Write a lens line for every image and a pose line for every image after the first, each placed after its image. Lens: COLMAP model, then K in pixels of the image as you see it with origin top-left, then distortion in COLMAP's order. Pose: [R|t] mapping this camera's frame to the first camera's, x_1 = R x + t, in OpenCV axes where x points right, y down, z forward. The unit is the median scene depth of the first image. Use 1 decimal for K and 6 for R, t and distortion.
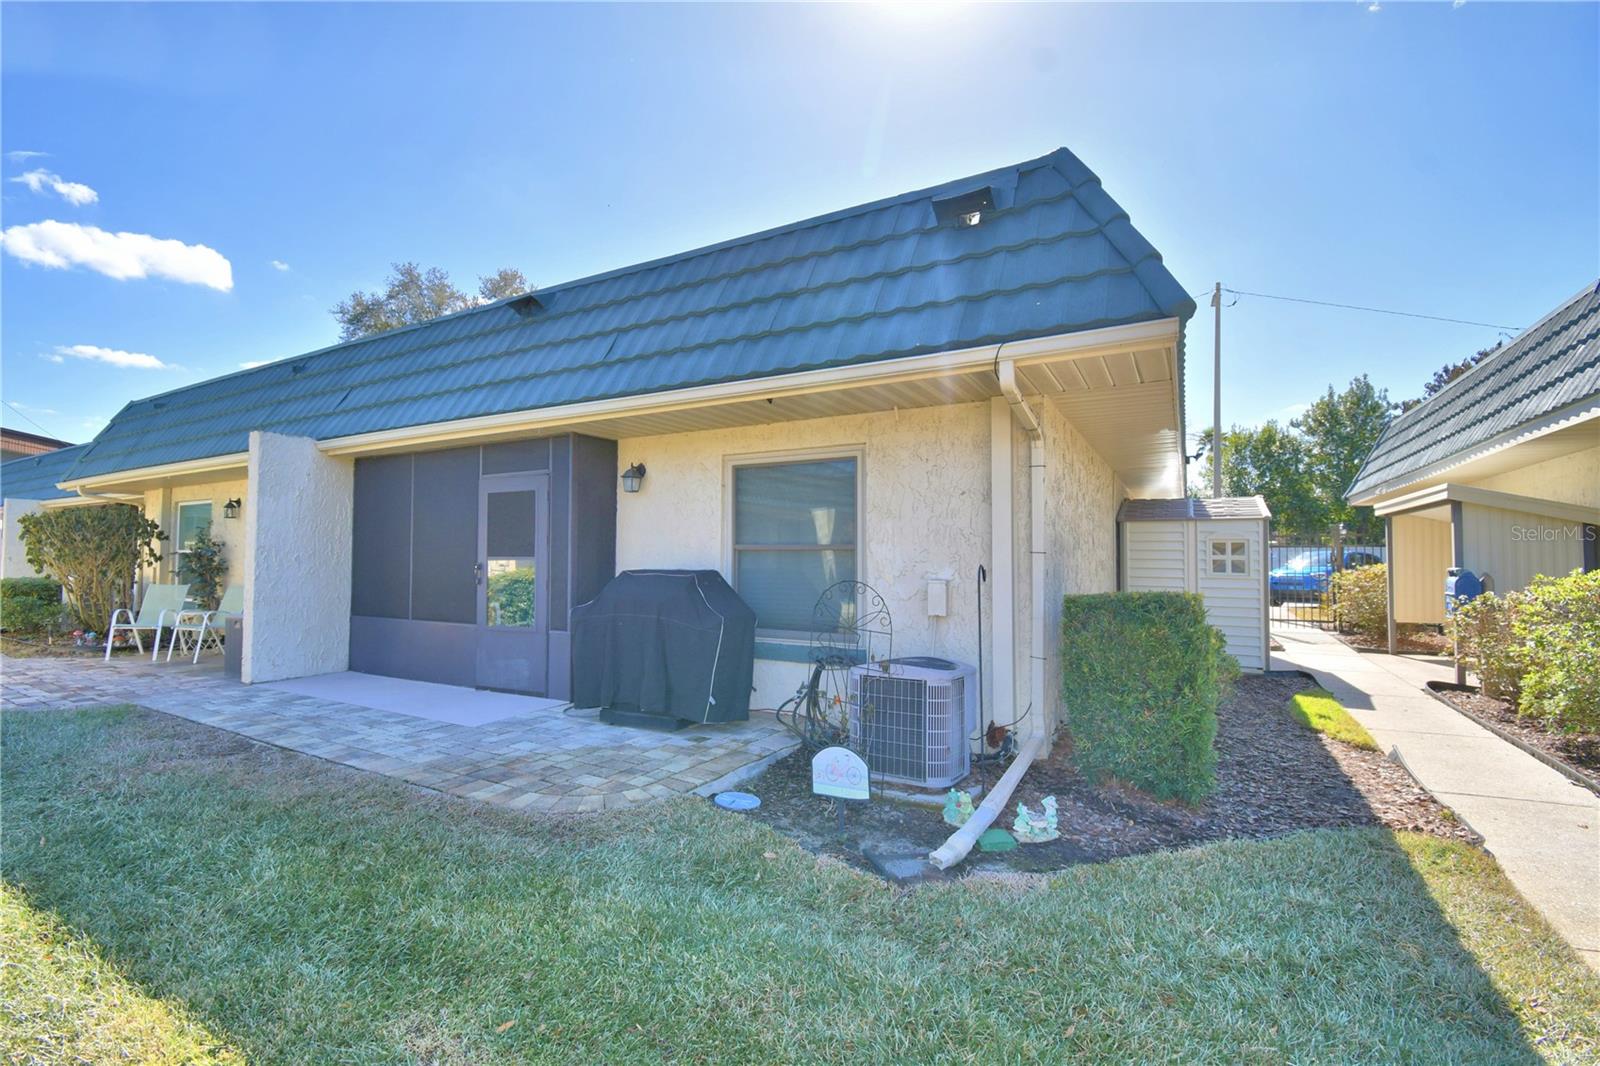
lens RADIAL K [[698.8, 0, 797.6], [0, 698.8, 531.9], [0, 0, 1]] dist [0.012455, -0.020041]
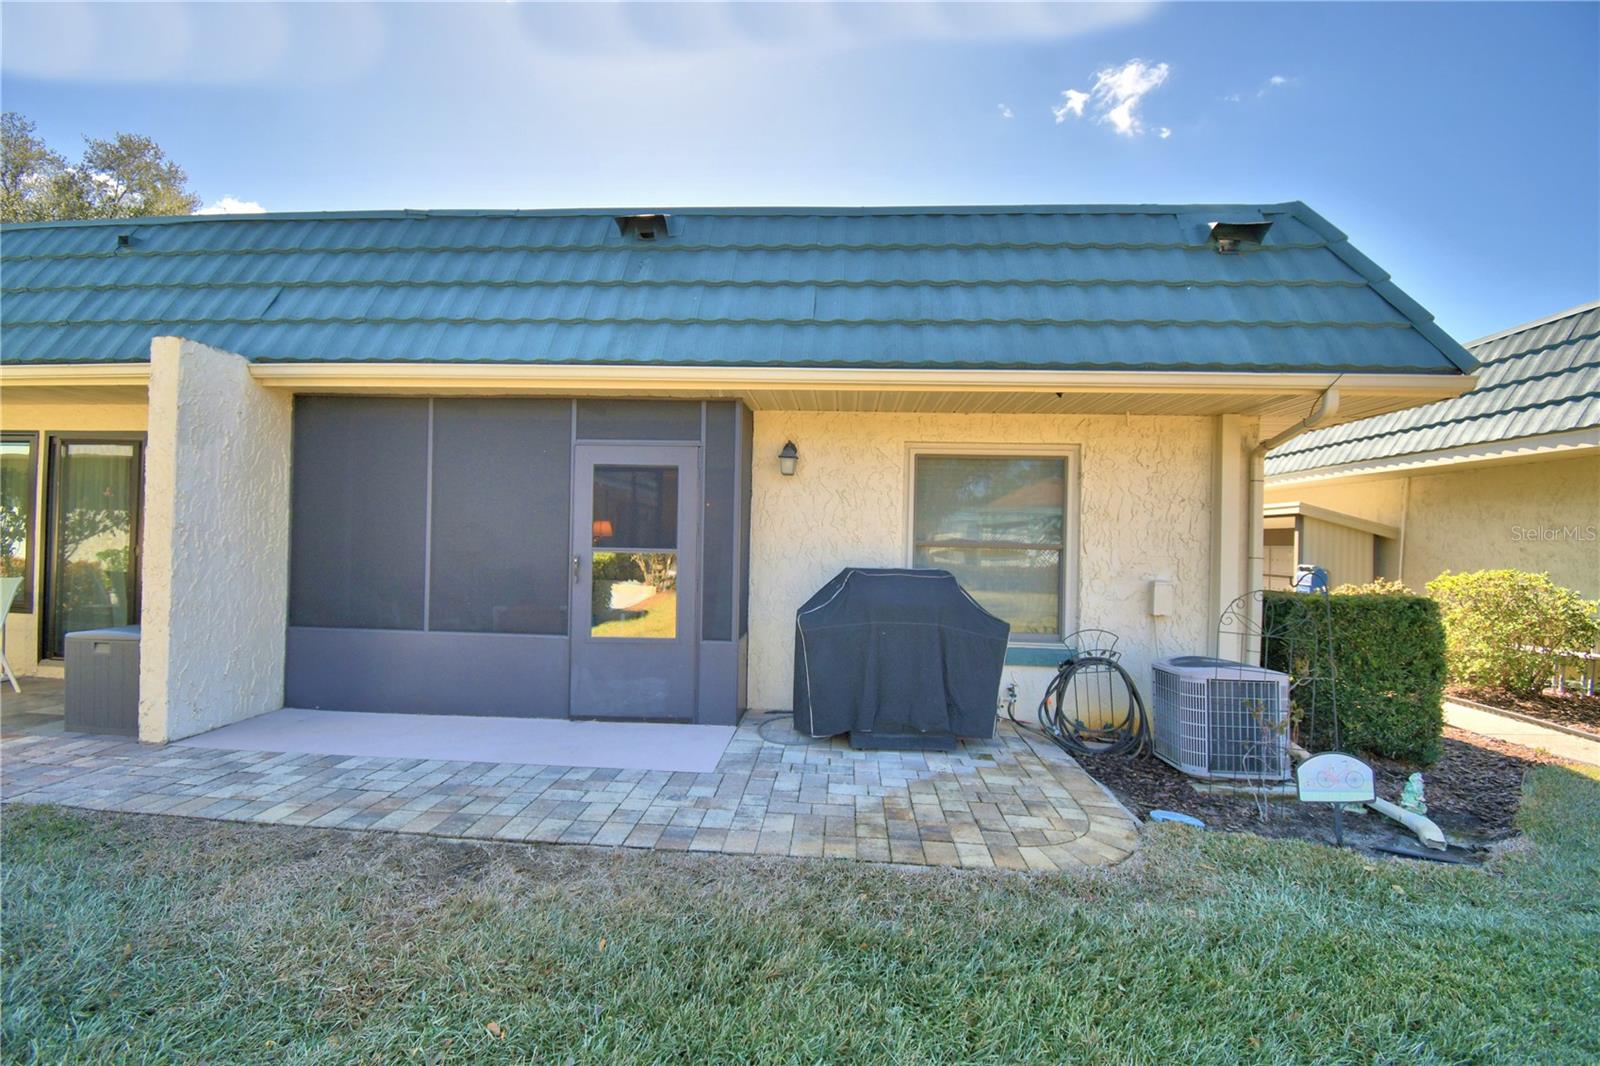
lens RADIAL K [[698.8, 0, 786.3], [0, 698.8, 529.0], [0, 0, 1]] dist [0.012455, -0.020041]
pose [[0.903681, 0.025191, 0.427465, -0.596853], [-0.037864, 0.999059, 0.021173, -0.008821], [-0.426529, -0.035319, 0.903784, 0.224491]]
